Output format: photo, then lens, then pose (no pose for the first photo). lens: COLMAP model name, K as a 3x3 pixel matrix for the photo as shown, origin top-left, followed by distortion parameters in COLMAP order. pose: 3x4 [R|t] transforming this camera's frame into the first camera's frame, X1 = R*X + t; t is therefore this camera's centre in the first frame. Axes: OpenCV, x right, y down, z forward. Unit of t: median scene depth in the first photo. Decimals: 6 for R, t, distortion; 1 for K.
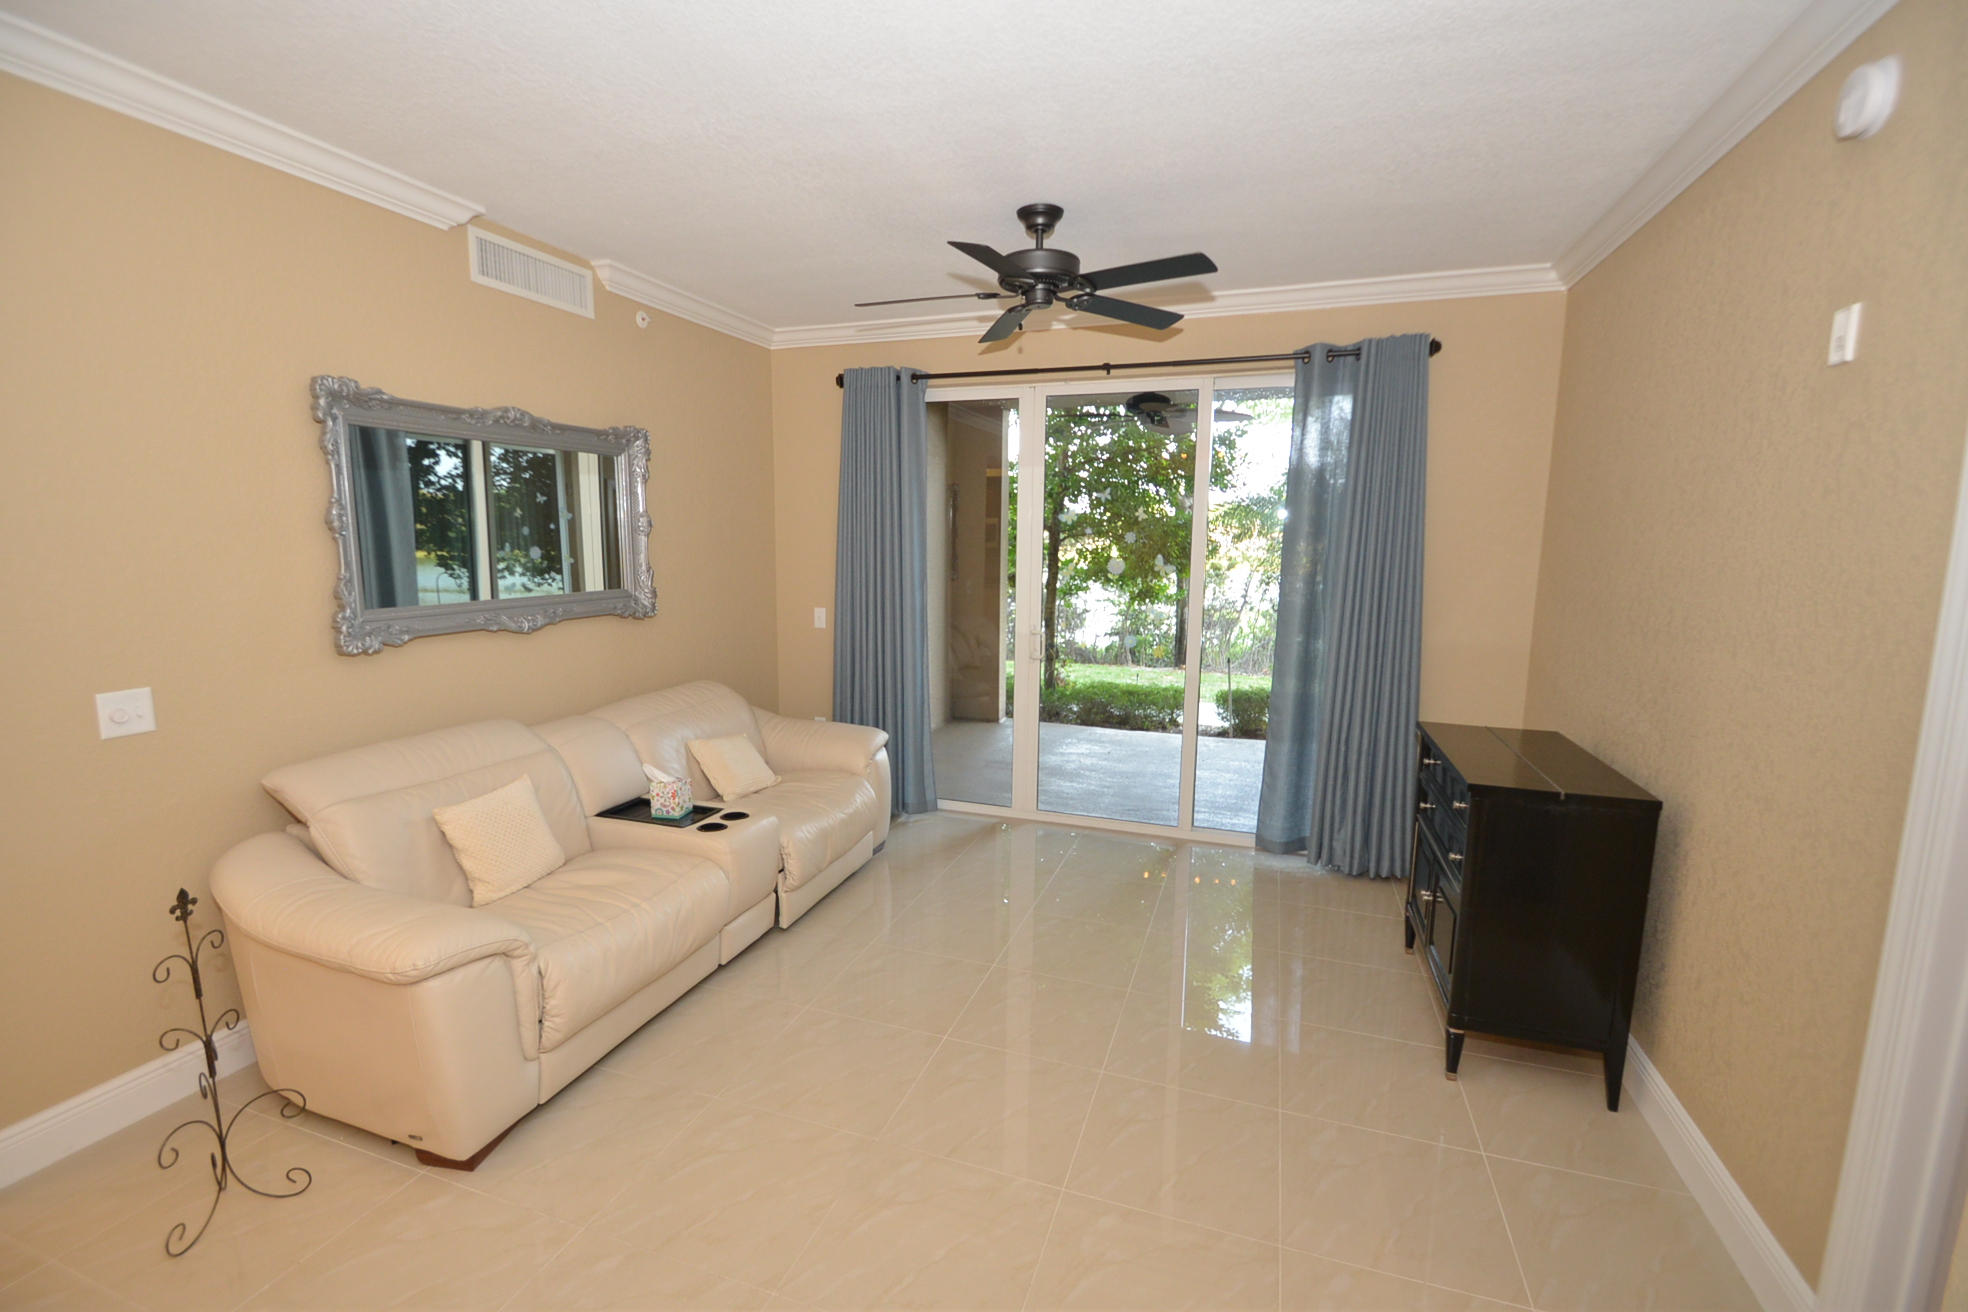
lens RADIAL K [[866.8, 0, 985.3], [0, 866.8, 663.2], [0, 0, 1]] dist [0.002647, -0.010368]
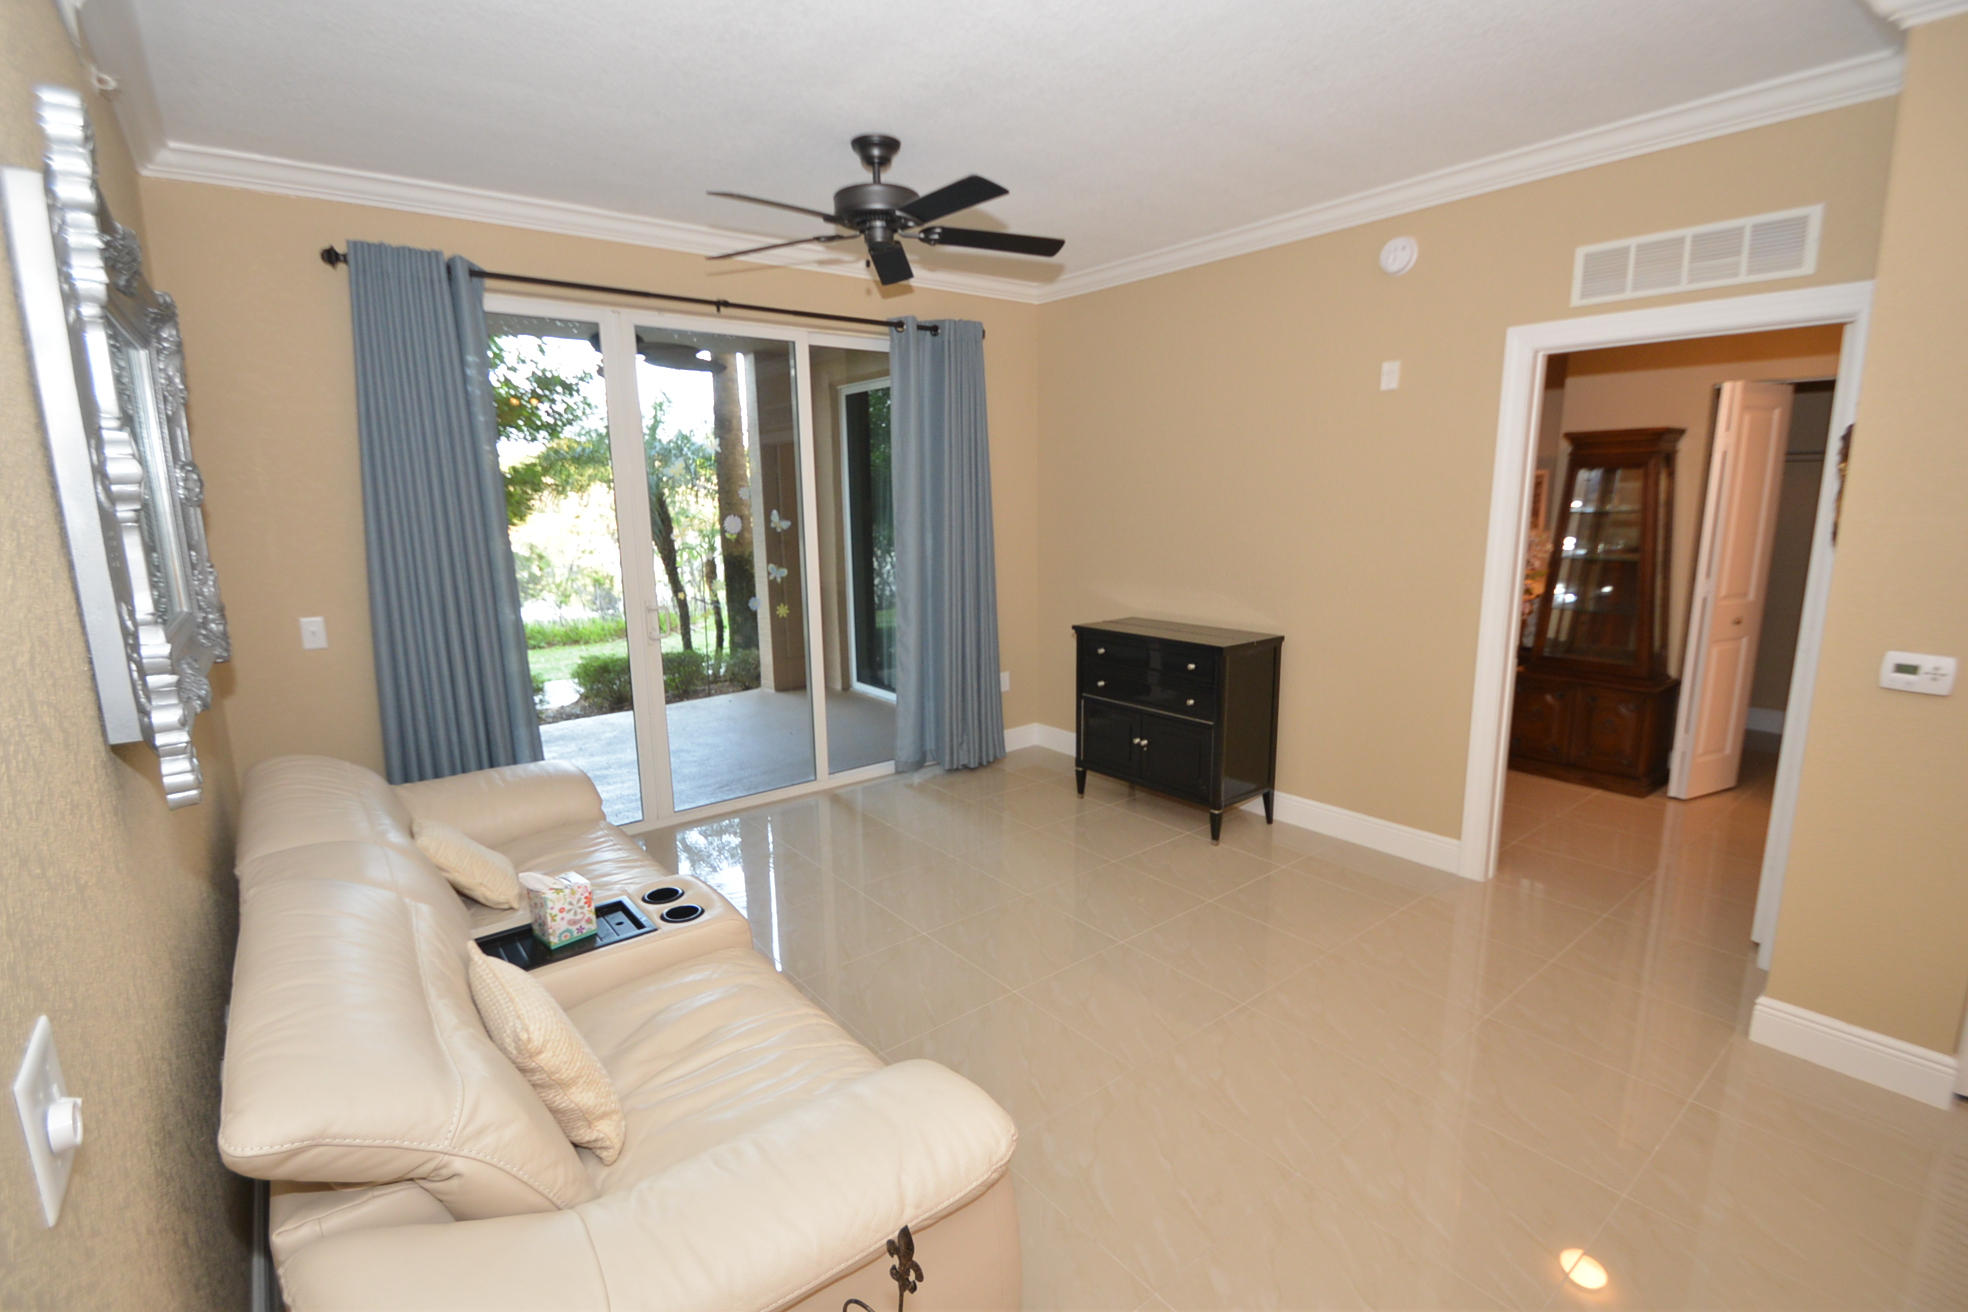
lens RADIAL K [[866.8, 0, 977.4], [0, 866.8, 660.8], [0, 0, 1]] dist [0.002647, -0.010368]
pose [[0.544895, -0.180224, 0.818907, -0.662334], [0.141726, 0.982372, 0.121896, -0.059563], [-0.826440, 0.049640, 0.560832, 0.361736]]
